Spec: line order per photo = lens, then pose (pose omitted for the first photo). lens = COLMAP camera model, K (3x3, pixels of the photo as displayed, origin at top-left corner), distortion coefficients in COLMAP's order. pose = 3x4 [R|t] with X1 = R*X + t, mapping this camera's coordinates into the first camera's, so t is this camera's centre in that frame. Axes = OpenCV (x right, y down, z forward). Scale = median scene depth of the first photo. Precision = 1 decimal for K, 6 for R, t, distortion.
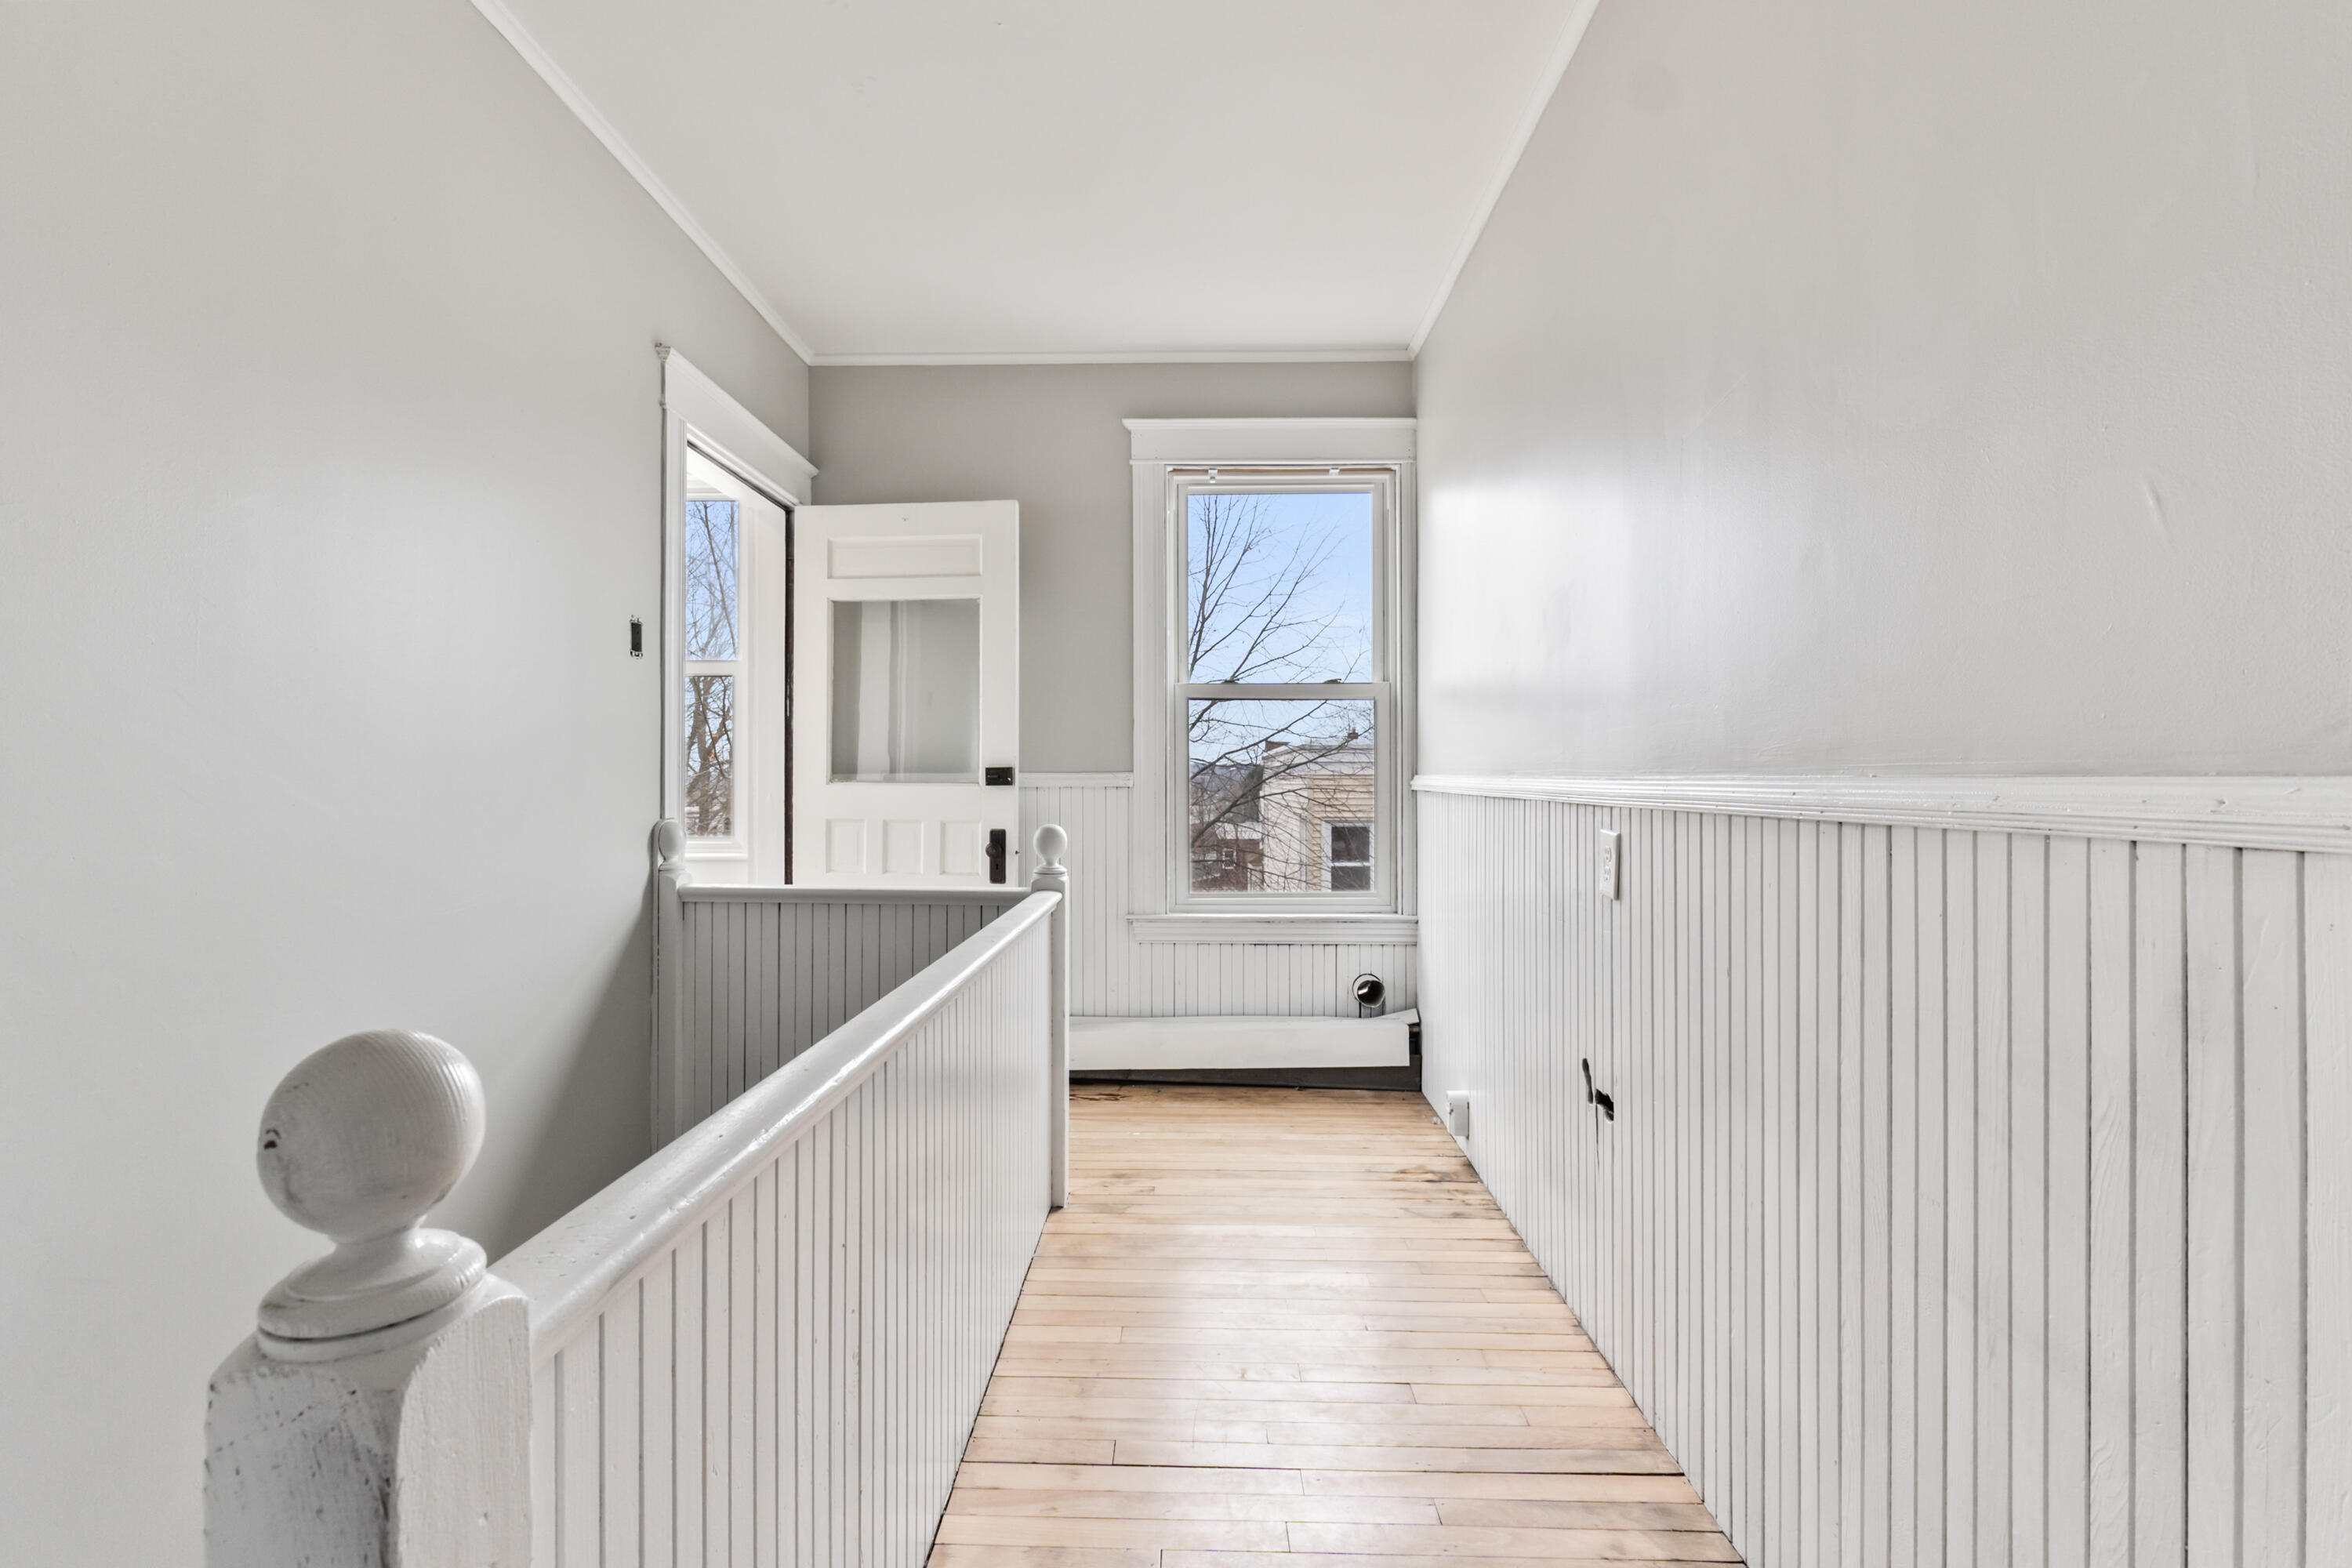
lens RADIAL K [[1004.5, 0, 1172.5], [0, 1004.5, 775.3], [0, 0, 1]] dist [-0.002622, -0.000246]
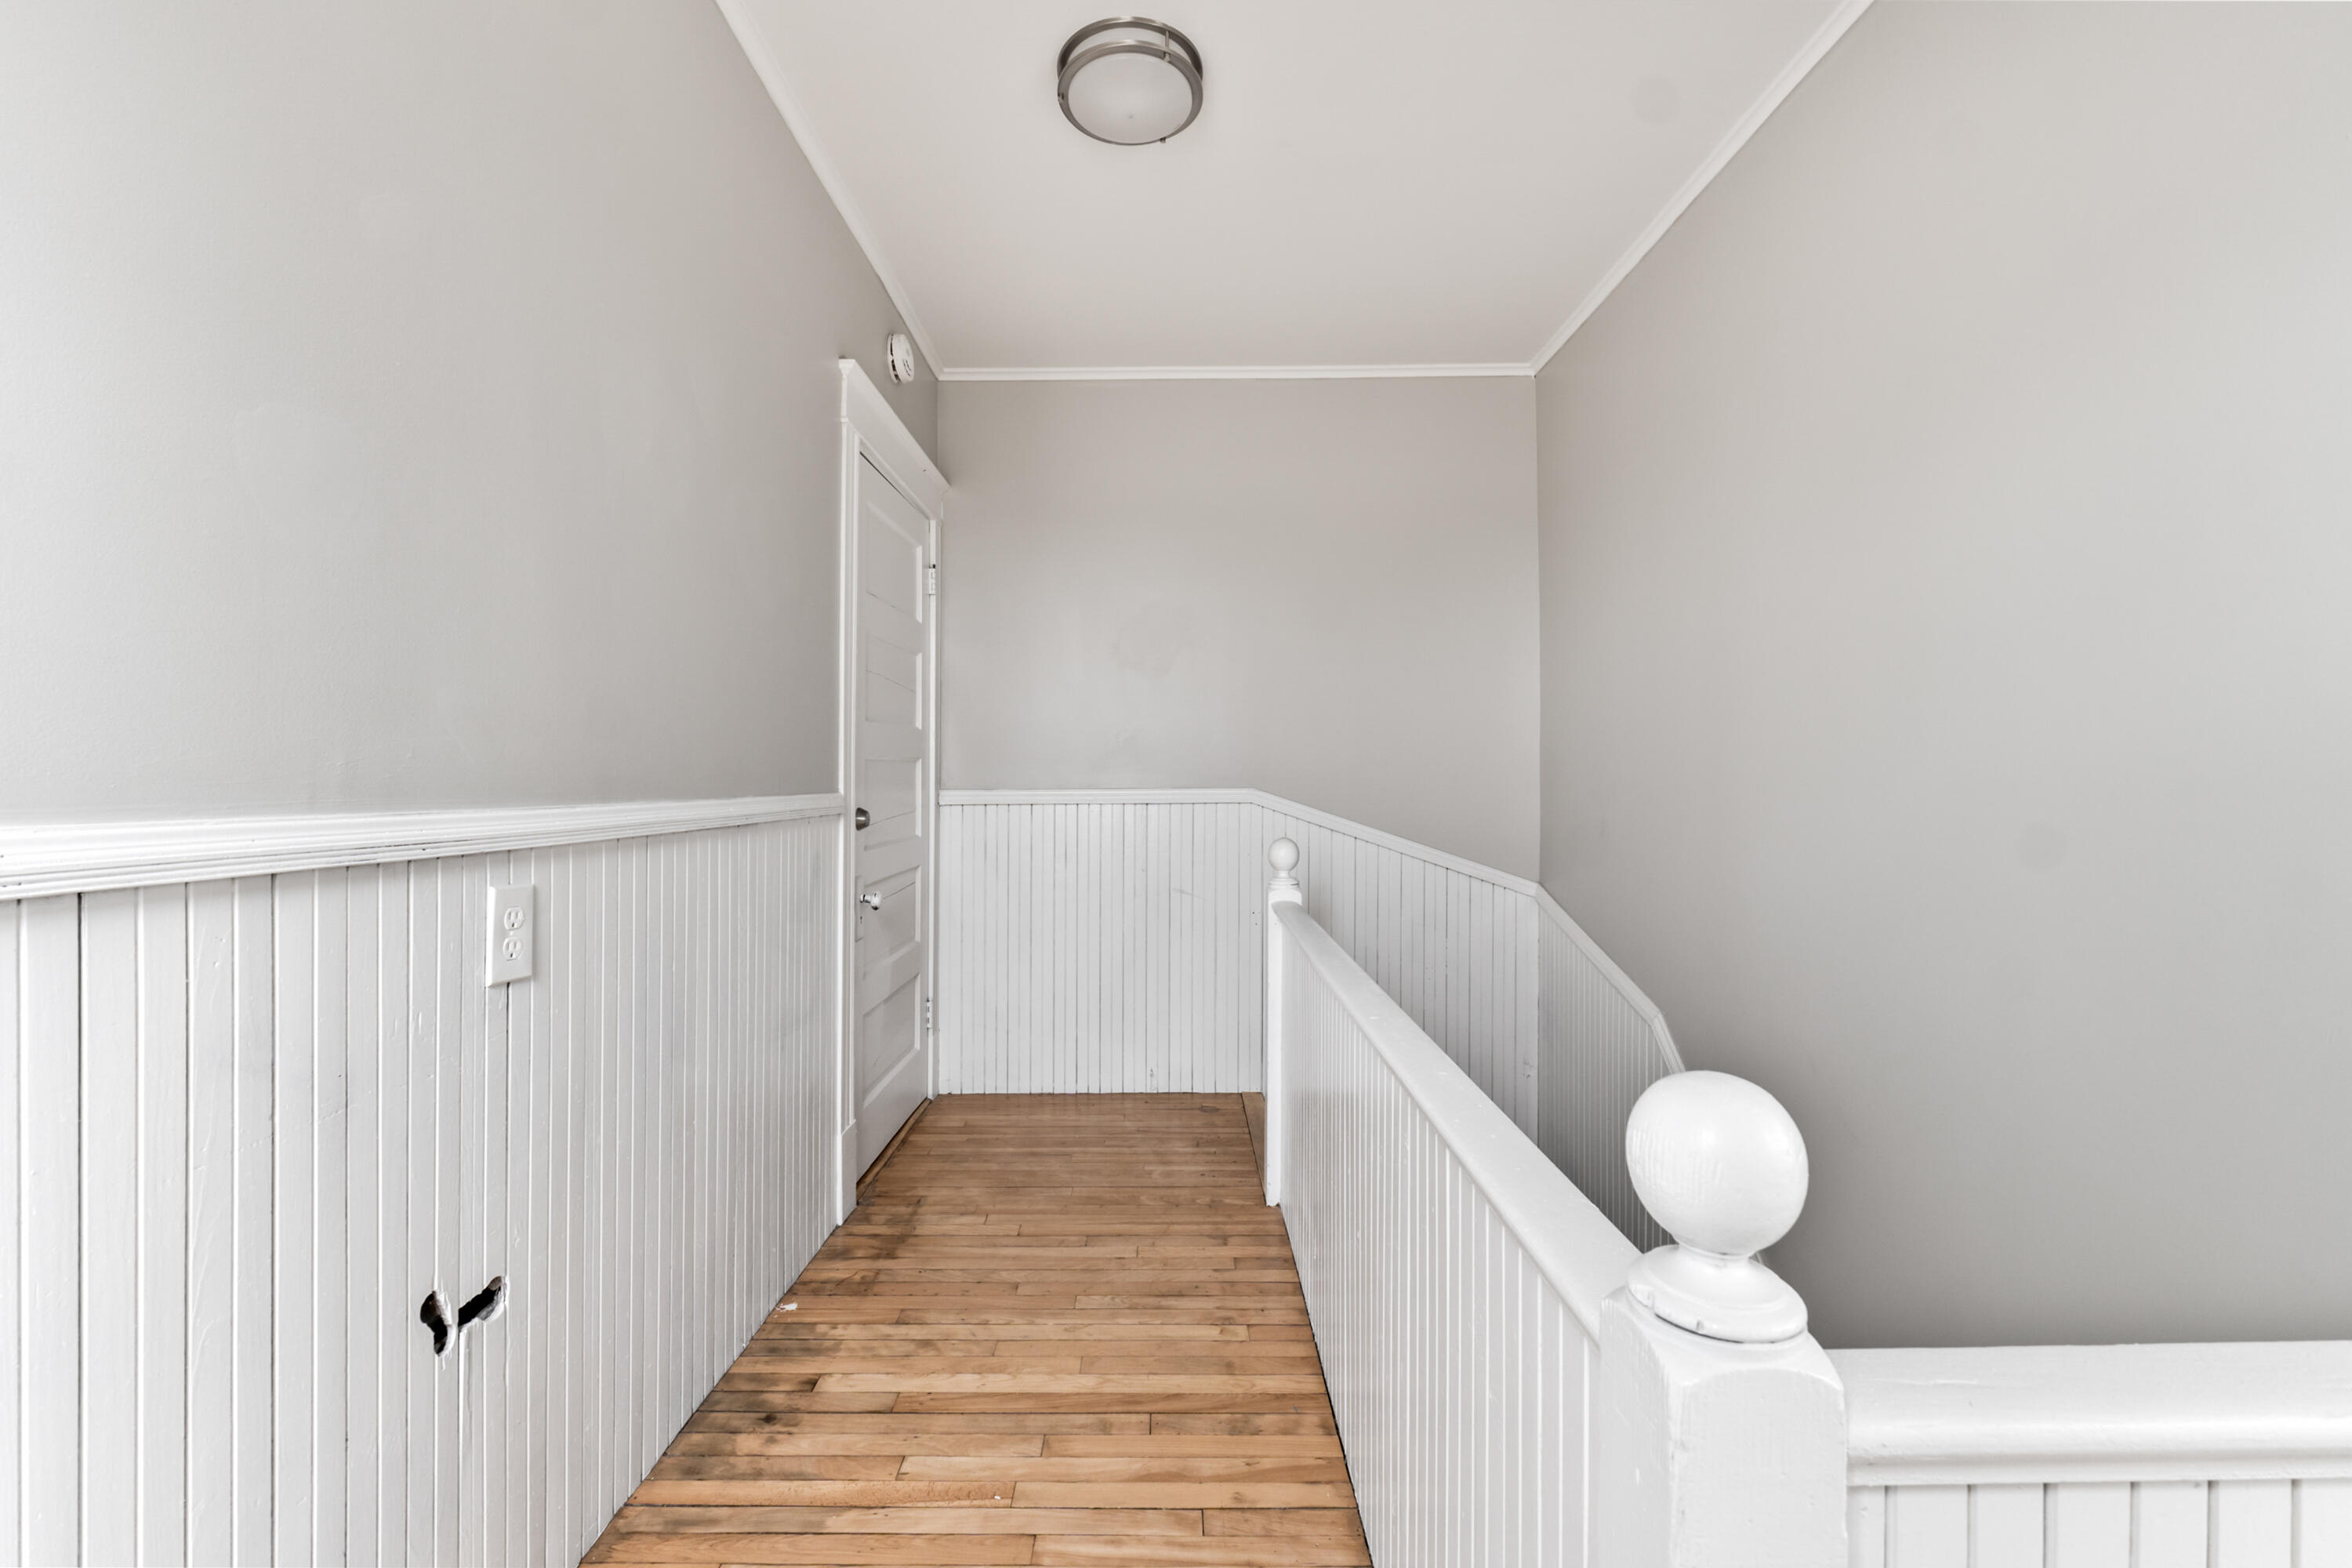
lens RADIAL K [[1004.5, 0, 1177.2], [0, 1004.5, 775.9], [0, 0, 1]] dist [-0.002622, -0.000246]
pose [[-0.999635, 0.005347, -0.026475, -0.014751], [0.005233, 0.999977, 0.004370, -0.027697], [0.026498, 0.004230, -0.999640, 1.996652]]
